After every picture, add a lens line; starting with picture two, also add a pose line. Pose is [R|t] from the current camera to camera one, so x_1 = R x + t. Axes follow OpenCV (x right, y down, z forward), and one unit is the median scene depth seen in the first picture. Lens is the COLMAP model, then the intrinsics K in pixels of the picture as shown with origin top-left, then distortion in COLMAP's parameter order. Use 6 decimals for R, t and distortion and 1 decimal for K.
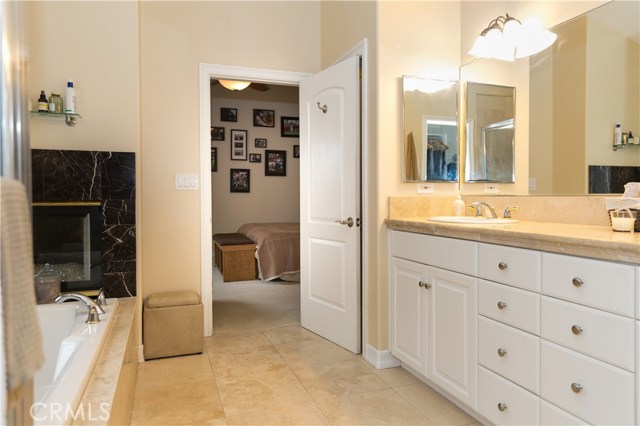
lens RADIAL K [[431.1, 0, 320.5], [0, 431.1, 206.7], [0, 0, 1]] dist [0.020476, -0.006278]
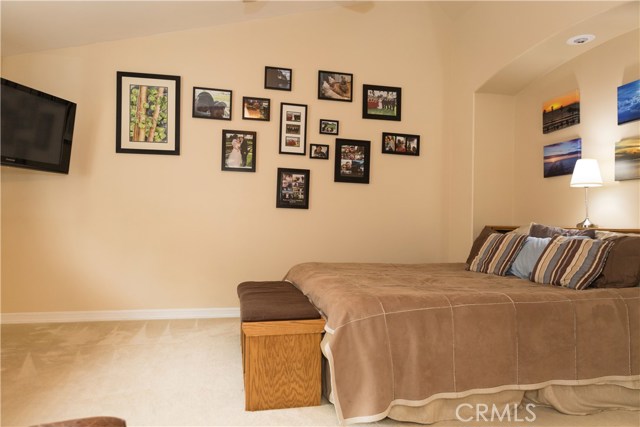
lens RADIAL K [[431.1, 0, 320.6], [0, 431.1, 213.9], [0, 0, 1]] dist [0.020476, -0.006278]
pose [[0.992331, 0.021950, -0.121647, -0.075325], [-0.028224, 0.998346, -0.050093, 0.003358], [0.120346, 0.053142, 0.991309, 0.414812]]
